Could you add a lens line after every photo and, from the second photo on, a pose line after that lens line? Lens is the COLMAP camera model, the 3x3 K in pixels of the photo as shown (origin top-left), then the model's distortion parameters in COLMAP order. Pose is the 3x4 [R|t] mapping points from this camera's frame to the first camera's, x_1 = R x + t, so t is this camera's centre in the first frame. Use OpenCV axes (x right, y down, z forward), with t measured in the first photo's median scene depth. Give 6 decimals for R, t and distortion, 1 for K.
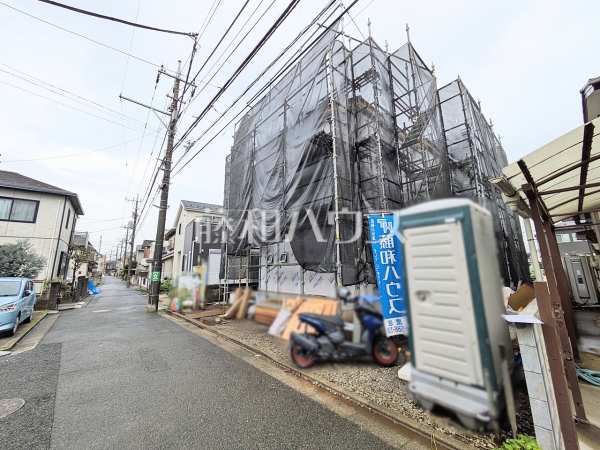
lens RADIAL K [[236.4, 0, 298.6], [0, 236.4, 224.3], [0, 0, 1]] dist [0.001961, 0.000852]
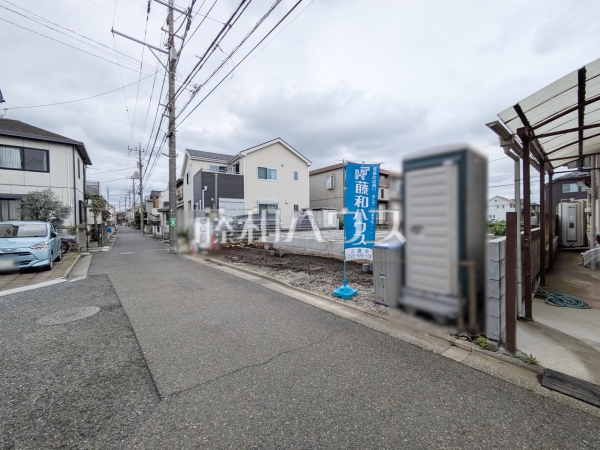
lens RADIAL K [[237.0, 0, 298.6], [0, 237.0, 224.4], [0, 0, 1]] dist [0.002540, 0.000856]
pose [[0.999843, -0.000465, -0.017712, -0.017043], [0.004078, 0.978857, 0.204503, 0.014066], [0.017242, -0.204543, 0.978706, -0.066049]]
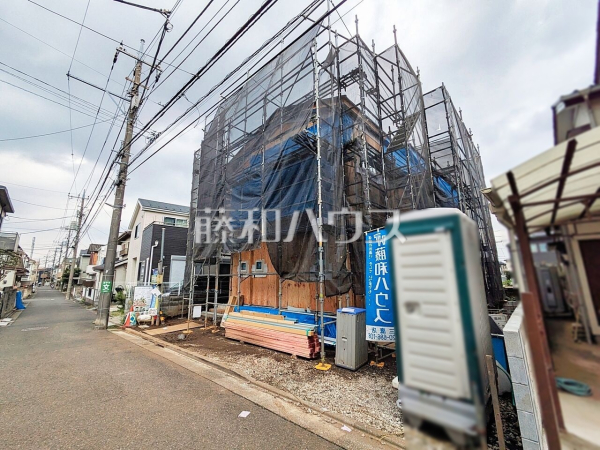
lens RADIAL K [[256.2, 0, 298.7], [0, 256.2, 226.5], [0, 0, 1]] dist [0.002852, 0.000900]
pose [[0.994288, 0.022770, 0.104271, -0.018905], [-0.021585, 0.999689, -0.012476, -0.001432], [-0.104523, 0.010154, 0.994471, 0.003793]]
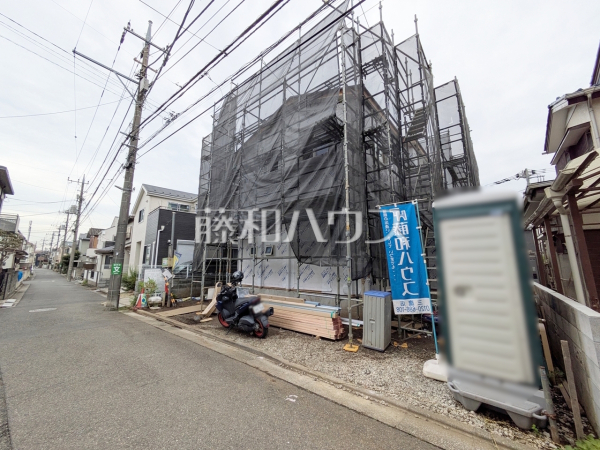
lens RADIAL K [[237.0, 0, 298.6], [0, 237.0, 224.4], [0, 0, 1]] dist [0.002540, 0.000856]
pose [[0.987467, 0.038079, 0.153164, -0.119014], [-0.041679, 0.998924, 0.020363, 0.017108], [-0.152223, -0.026492, 0.987991, 0.066844]]
